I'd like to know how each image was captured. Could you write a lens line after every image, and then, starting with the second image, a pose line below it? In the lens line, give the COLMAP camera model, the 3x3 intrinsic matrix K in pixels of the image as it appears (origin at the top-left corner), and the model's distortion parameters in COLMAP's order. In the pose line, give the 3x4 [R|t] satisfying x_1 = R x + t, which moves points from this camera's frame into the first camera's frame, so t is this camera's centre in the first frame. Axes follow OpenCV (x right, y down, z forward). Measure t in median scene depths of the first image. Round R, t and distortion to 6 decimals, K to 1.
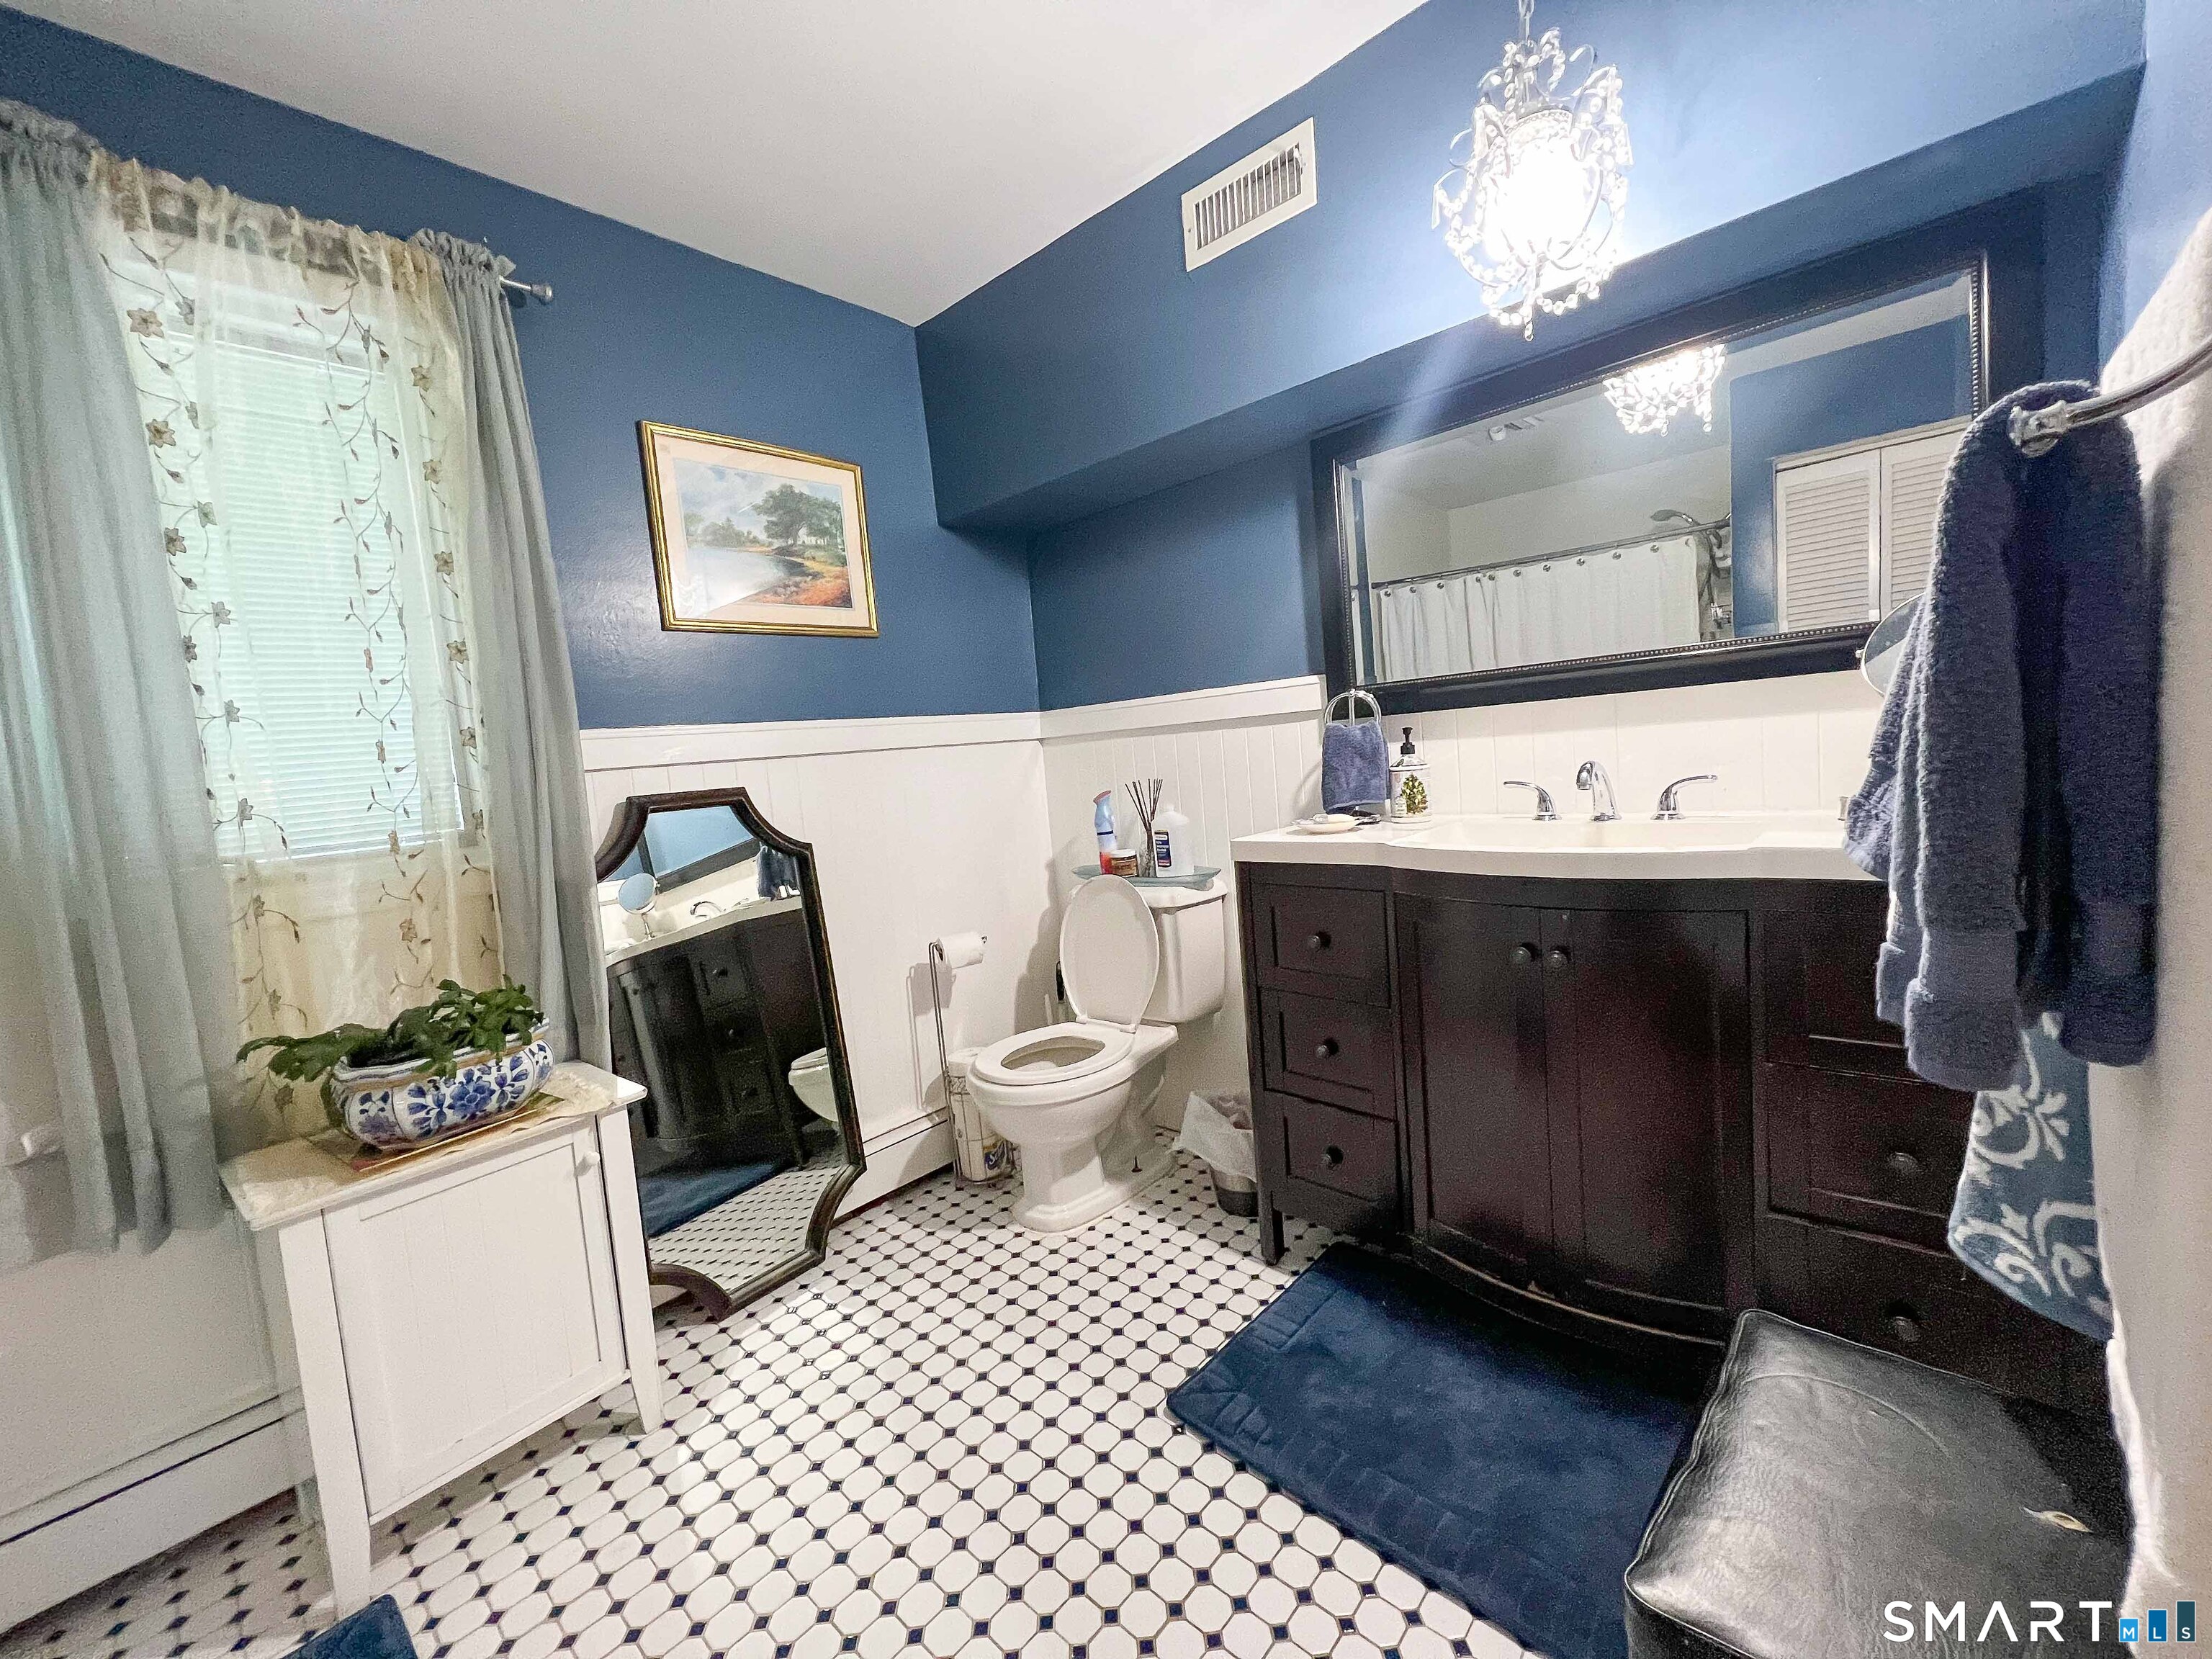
lens RADIAL K [[880.2, 0, 1099.6], [0, 880.2, 832.5], [0, 0, 1]] dist [-0.000959, 0.000092]
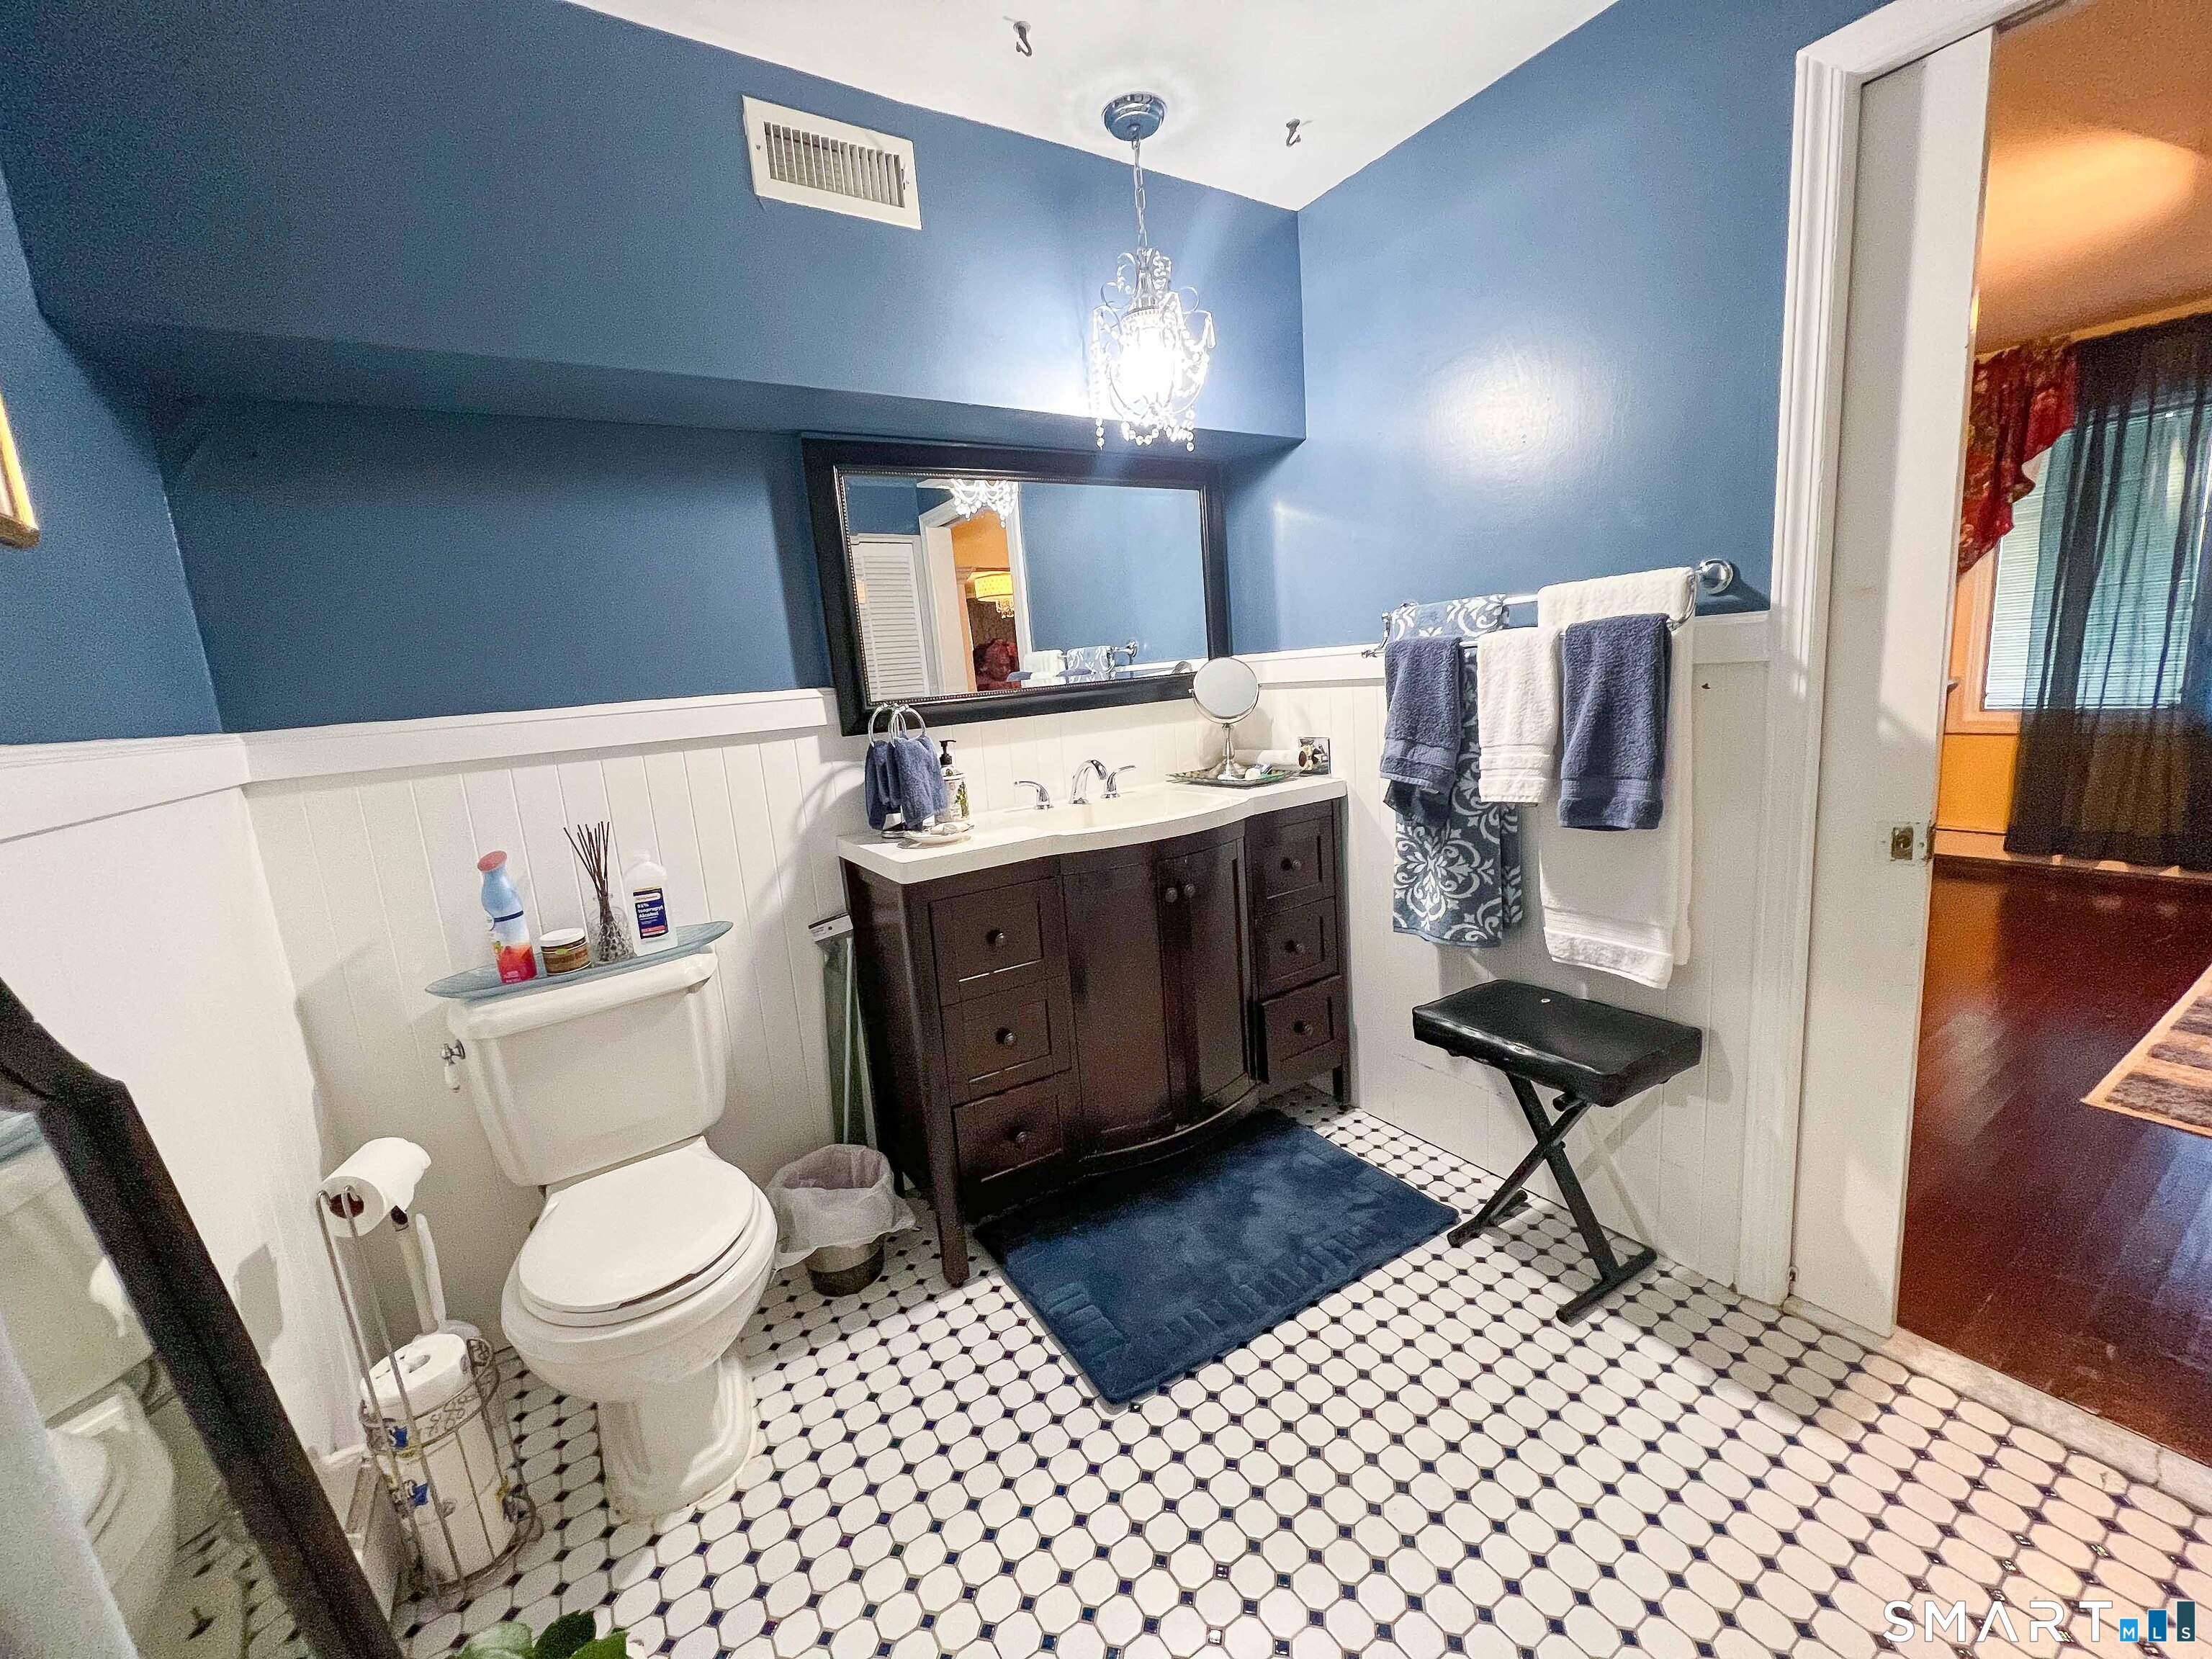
lens RADIAL K [[880.2, 0, 1094.6], [0, 880.2, 836.7], [0, 0, 1]] dist [-0.000959, 0.000092]
pose [[0.261395, -0.112509, 0.958652, -0.683178], [0.149815, 0.985876, 0.074854, -0.056905], [-0.953534, 0.124054, 0.274559, 0.549901]]
